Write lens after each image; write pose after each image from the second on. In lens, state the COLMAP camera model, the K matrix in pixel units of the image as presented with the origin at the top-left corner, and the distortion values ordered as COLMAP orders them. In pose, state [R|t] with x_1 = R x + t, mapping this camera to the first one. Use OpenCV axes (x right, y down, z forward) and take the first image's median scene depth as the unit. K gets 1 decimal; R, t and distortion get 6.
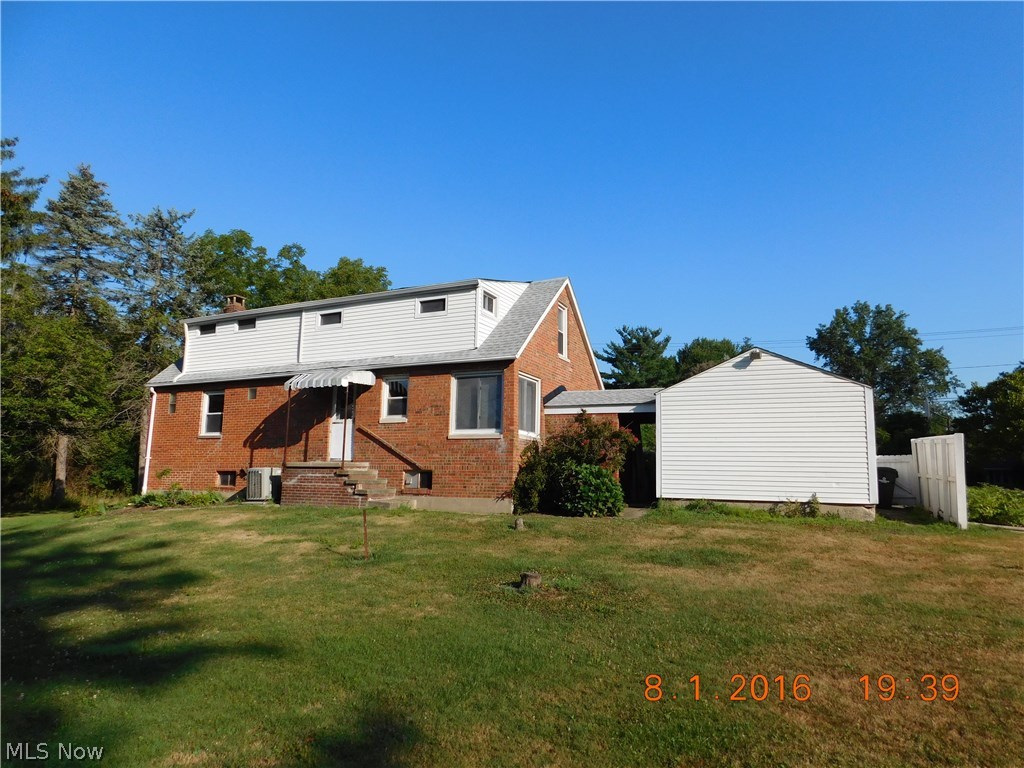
lens RADIAL K [[675.4, 0, 512.2], [0, 675.4, 383.0], [0, 0, 1]] dist [-0.074159, 0.057442]
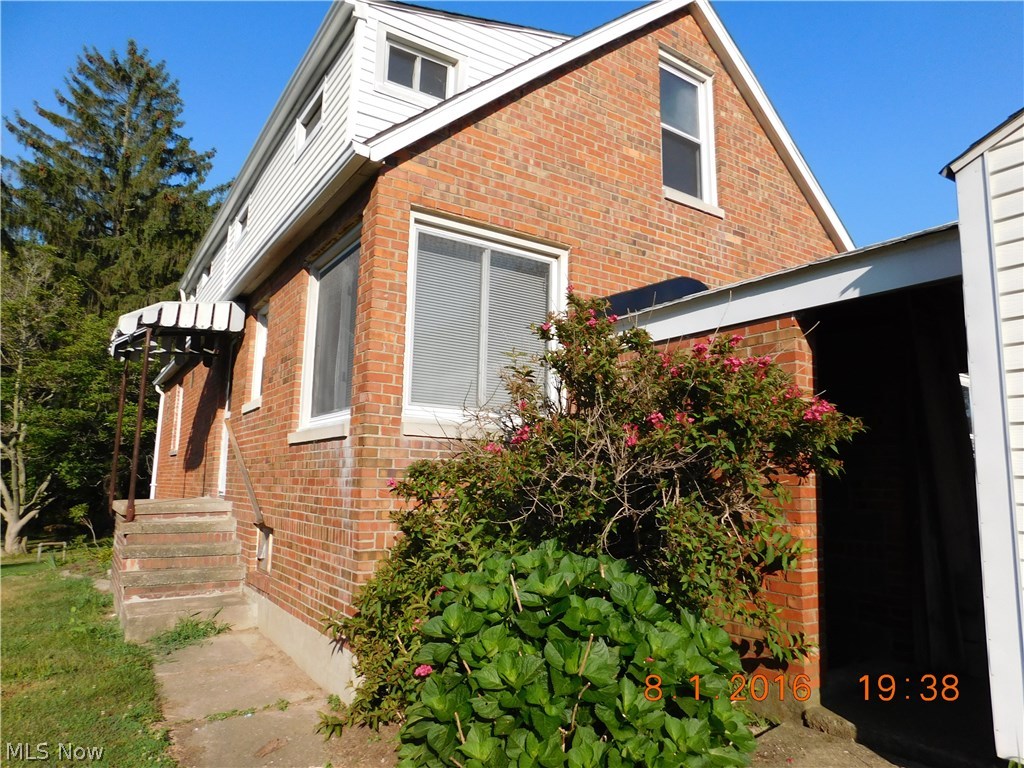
lens RADIAL K [[675.4, 0, 512.9], [0, 675.4, 377.7], [0, 0, 1]] dist [-0.074159, 0.057442]
pose [[0.851601, -0.083925, -0.517428, 0.181837], [0.069788, 0.996465, -0.046764, 0.068357], [0.519523, 0.003714, 0.854448, 0.711228]]
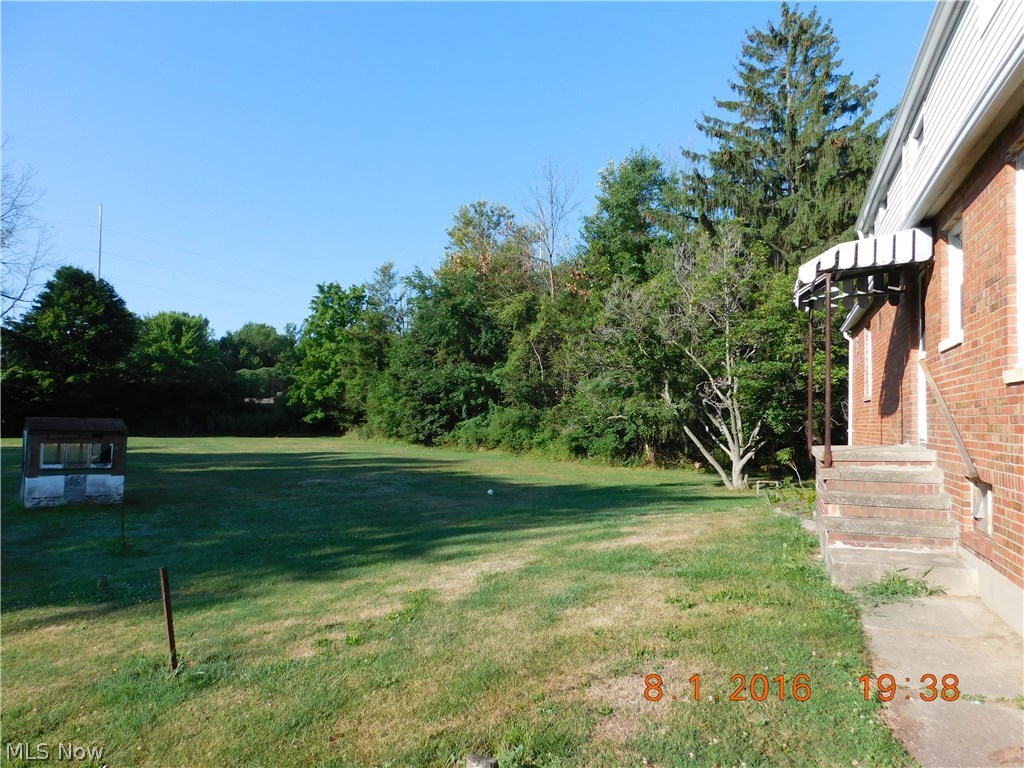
lens RADIAL K [[675.4, 0, 514.7], [0, 675.4, 385.1], [0, 0, 1]] dist [-0.074159, 0.057442]
pose [[0.058854, -0.059774, -0.996475, 0.167545], [0.117944, 0.991631, -0.052517, 0.068898], [0.991275, -0.114437, 0.065412, 0.722377]]
